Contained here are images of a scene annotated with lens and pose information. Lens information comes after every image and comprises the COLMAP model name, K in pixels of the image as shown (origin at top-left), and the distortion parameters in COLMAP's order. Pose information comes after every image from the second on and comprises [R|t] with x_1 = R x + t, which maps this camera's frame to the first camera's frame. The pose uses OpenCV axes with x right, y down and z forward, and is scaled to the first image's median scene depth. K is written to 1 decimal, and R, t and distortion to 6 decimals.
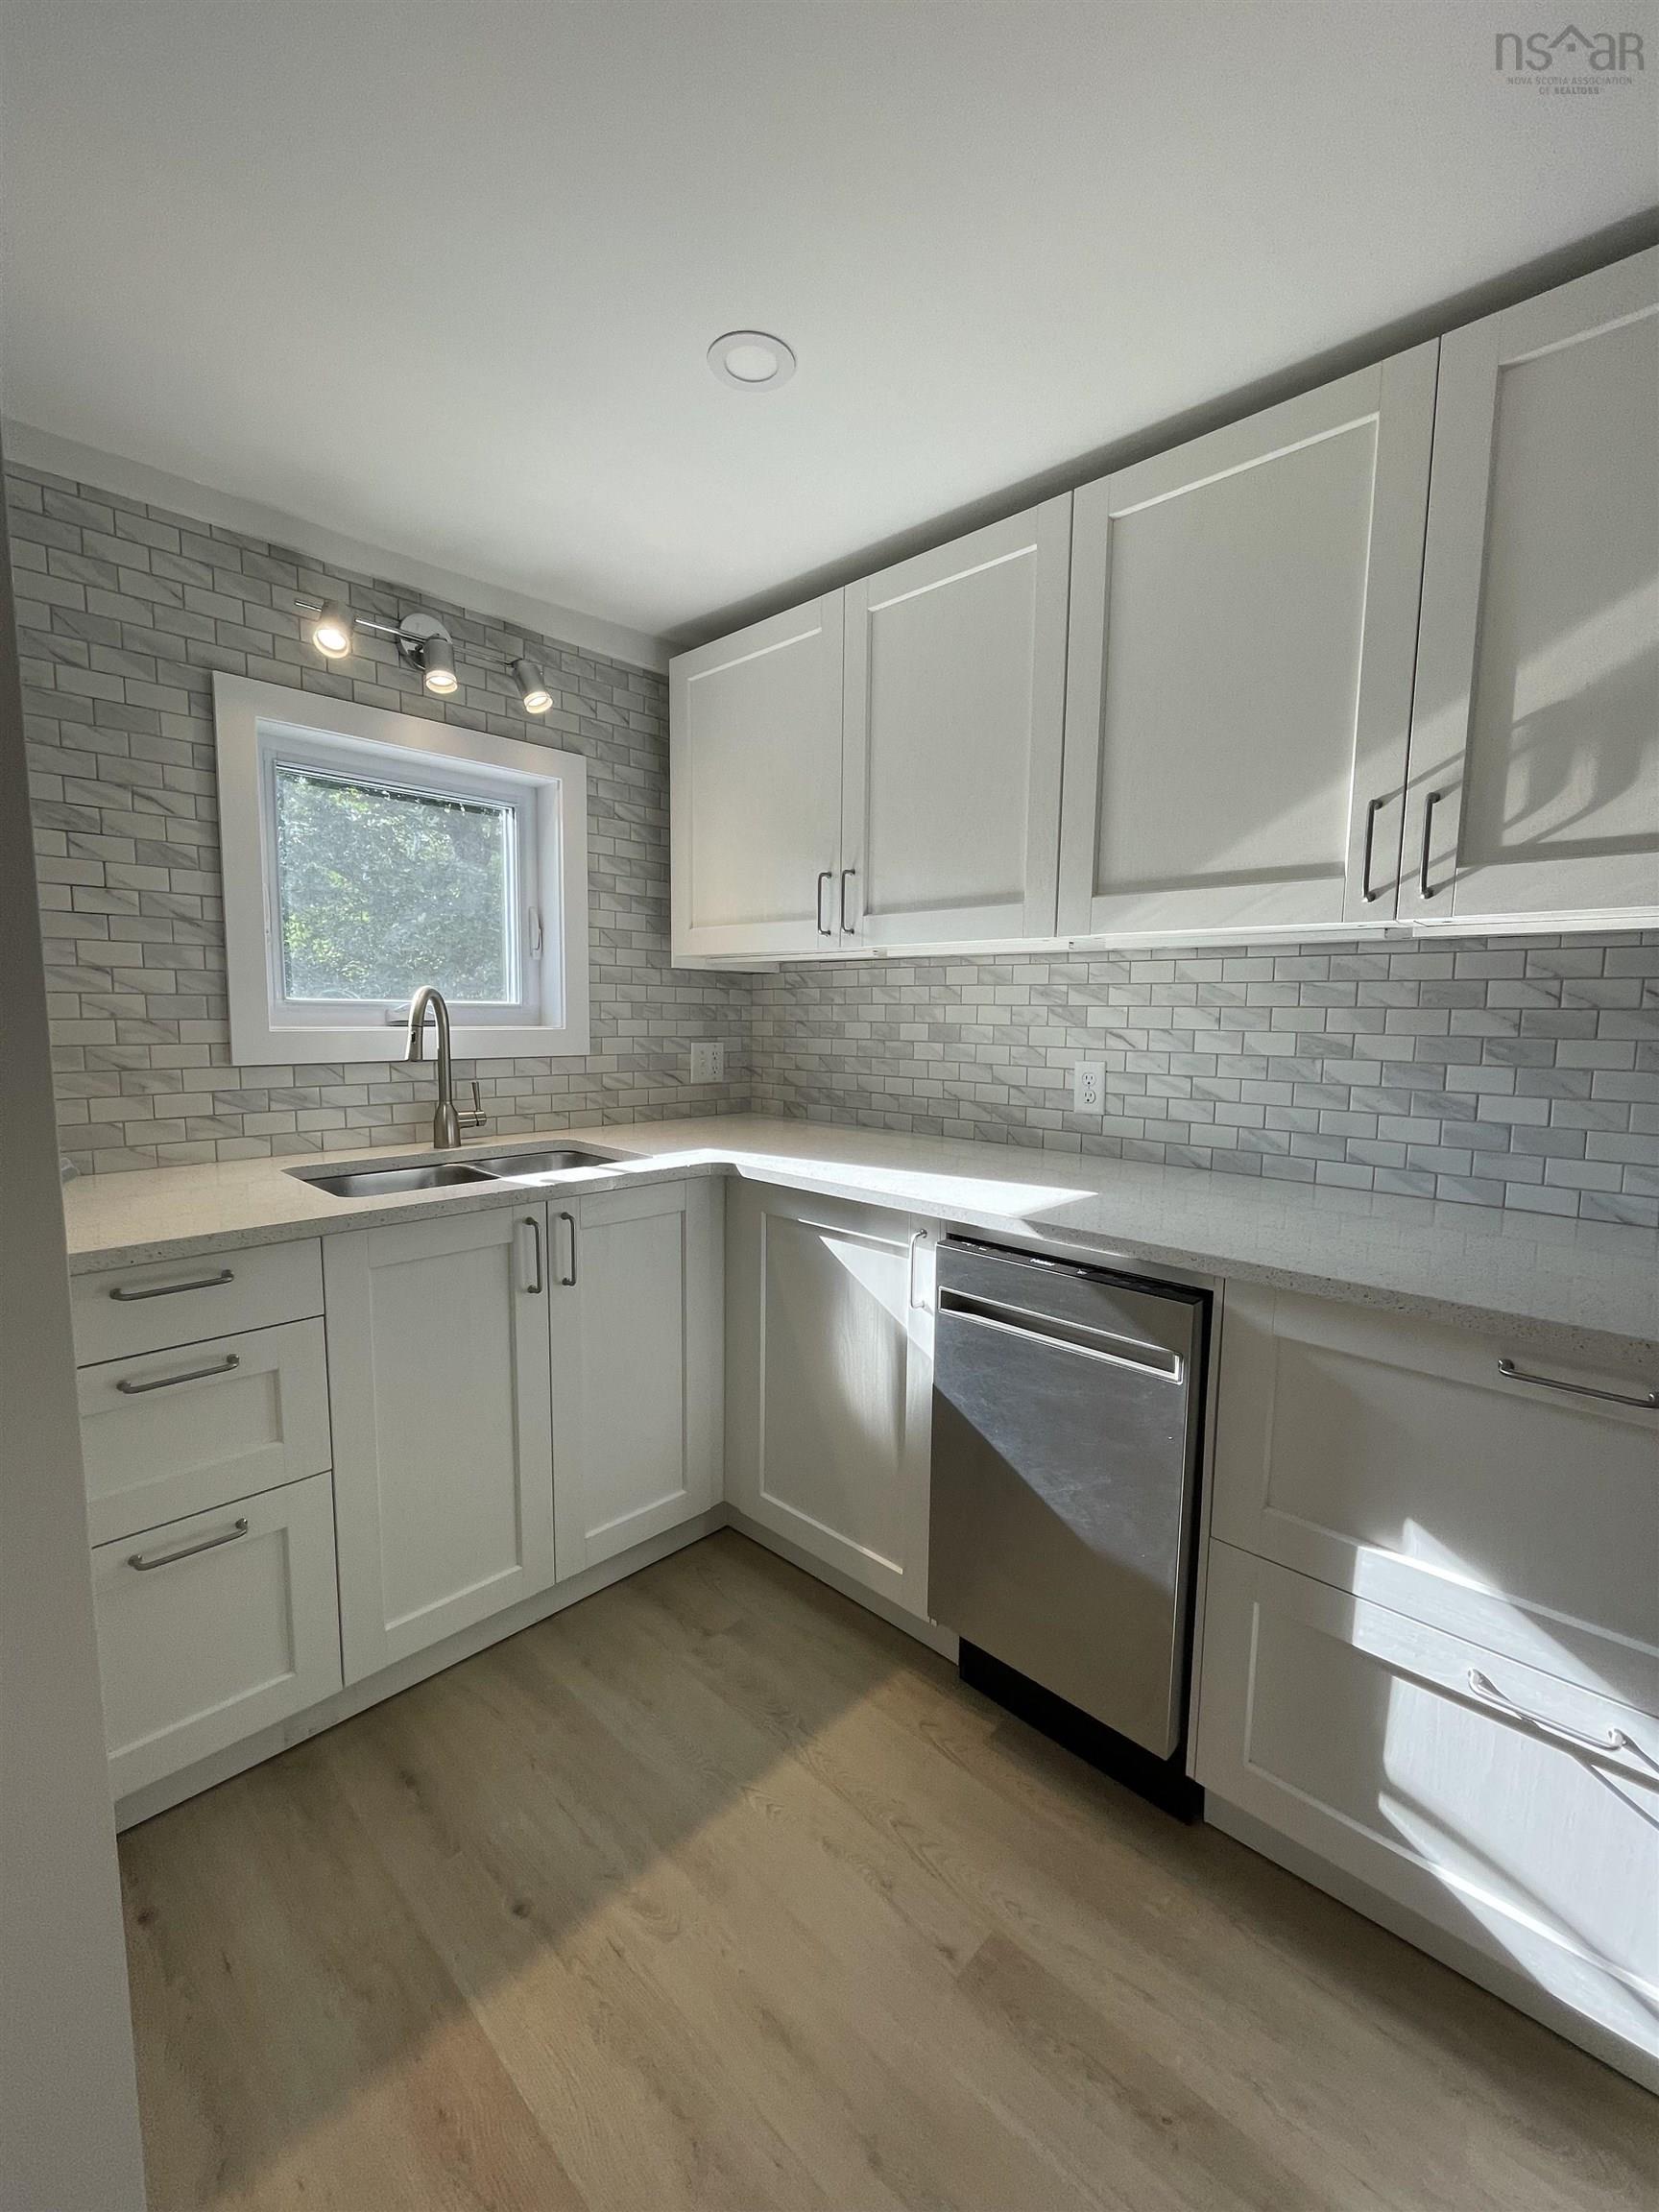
lens RADIAL K [[904.3, 0, 836.7], [0, 904.3, 1104.3], [0, 0, 1]] dist [-0.001277, -0.001527]
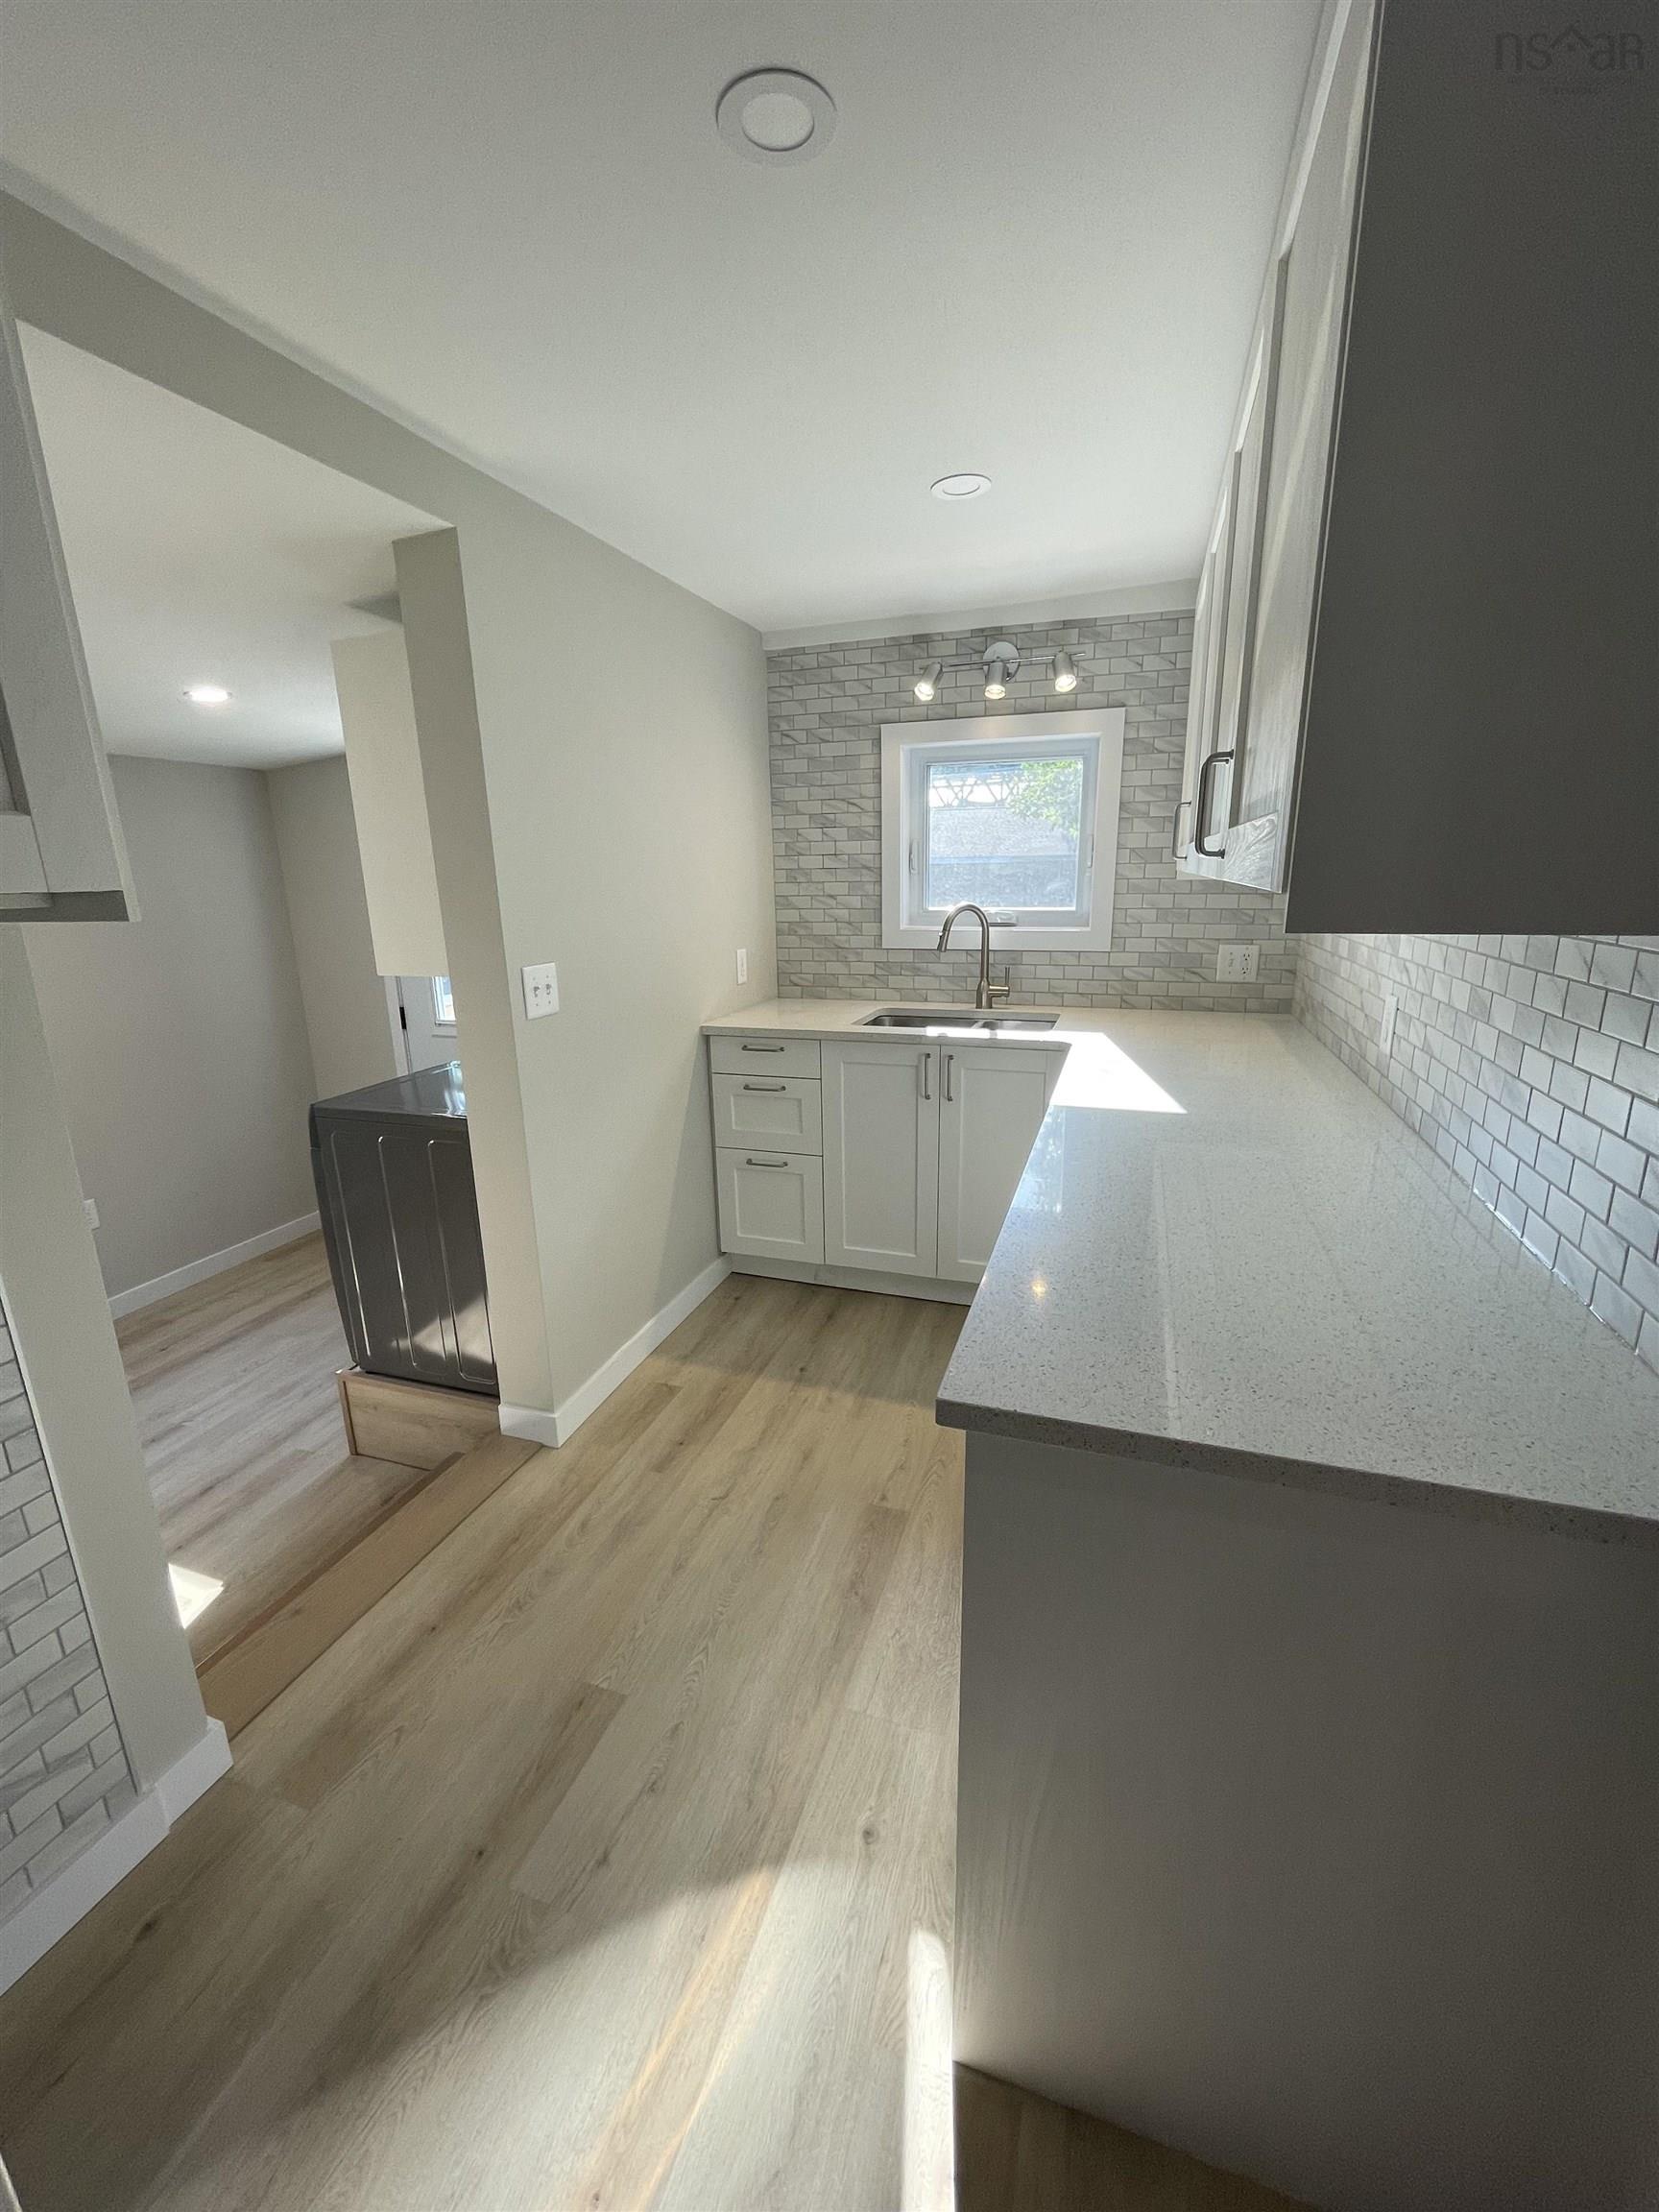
lens RADIAL K [[904.3, 0, 834.0], [0, 904.3, 1109.0], [0, 0, 1]] dist [-0.001277, -0.001527]
pose [[0.422836, 0.213688, -0.880652, 0.945344], [-0.073070, 0.976676, 0.201904, -0.085191], [0.903256, -0.021023, 0.428587, 0.121920]]
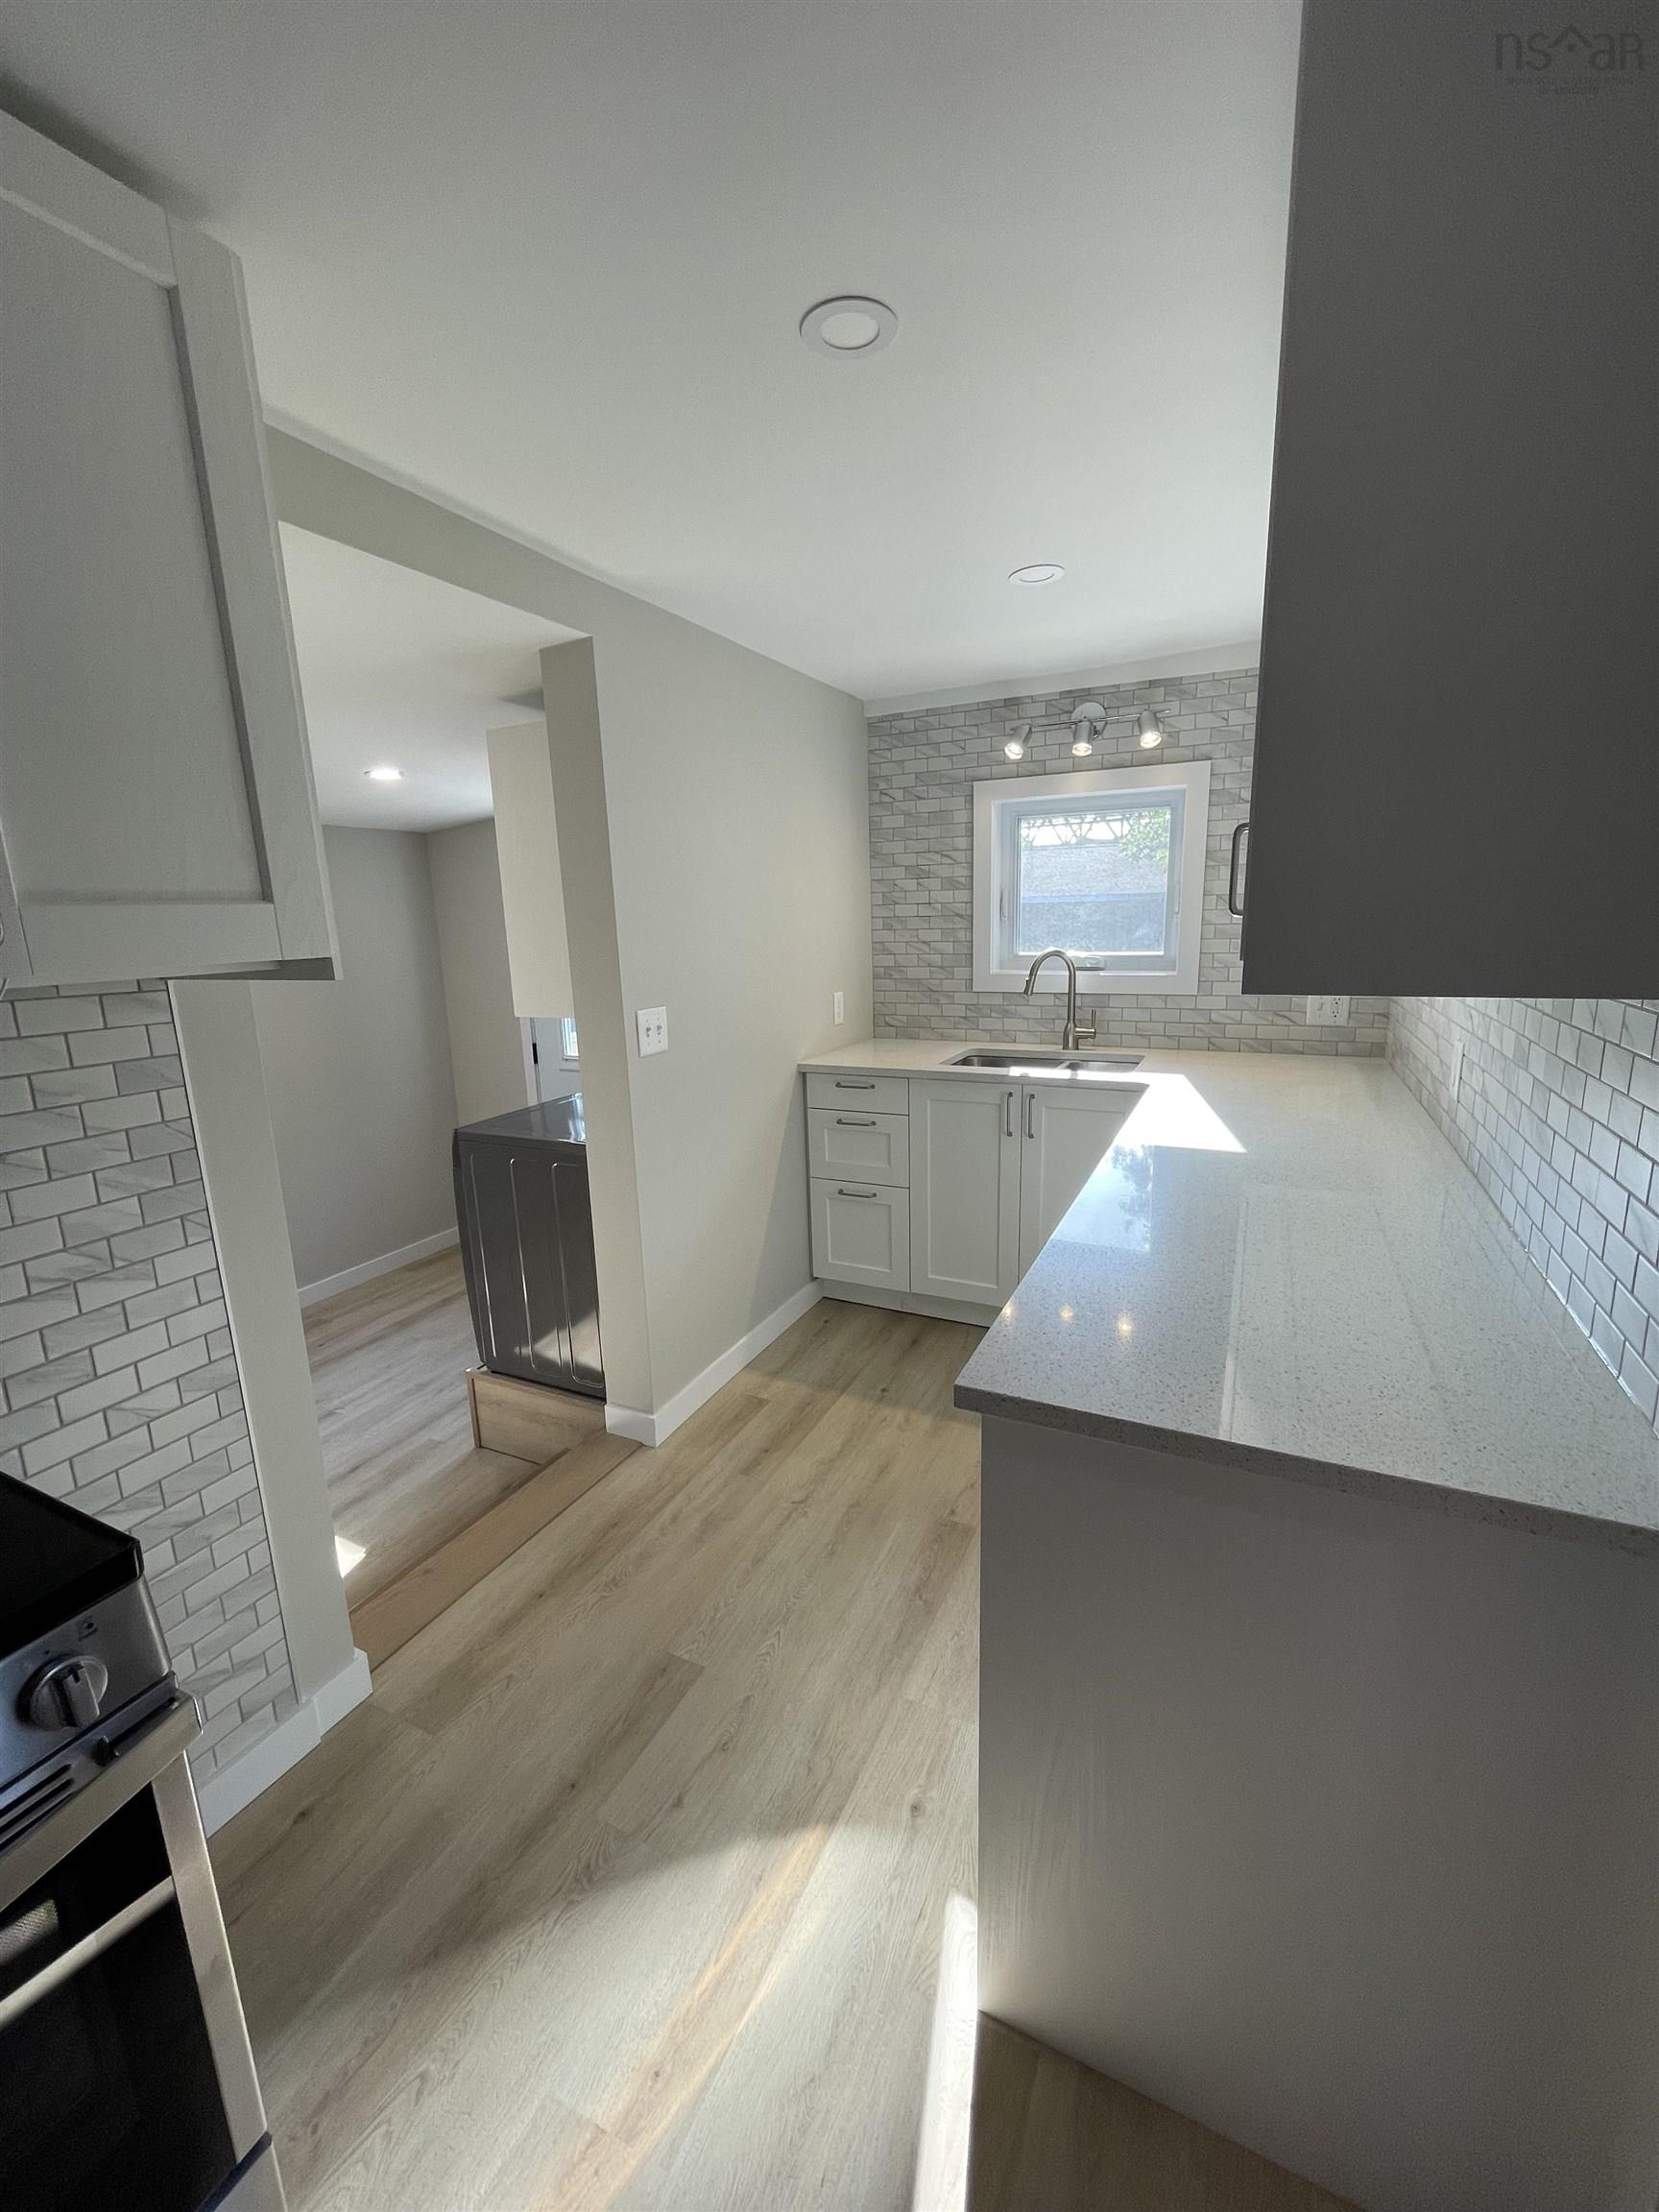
lens RADIAL K [[904.3, 0, 833.5], [0, 904.3, 1109.3], [0, 0, 1]] dist [-0.001277, -0.001527]
pose [[0.306880, 0.183390, -0.933913, 1.045695], [-0.068841, 0.982967, 0.170402, -0.100833], [0.949255, 0.011998, 0.314278, 0.122594]]
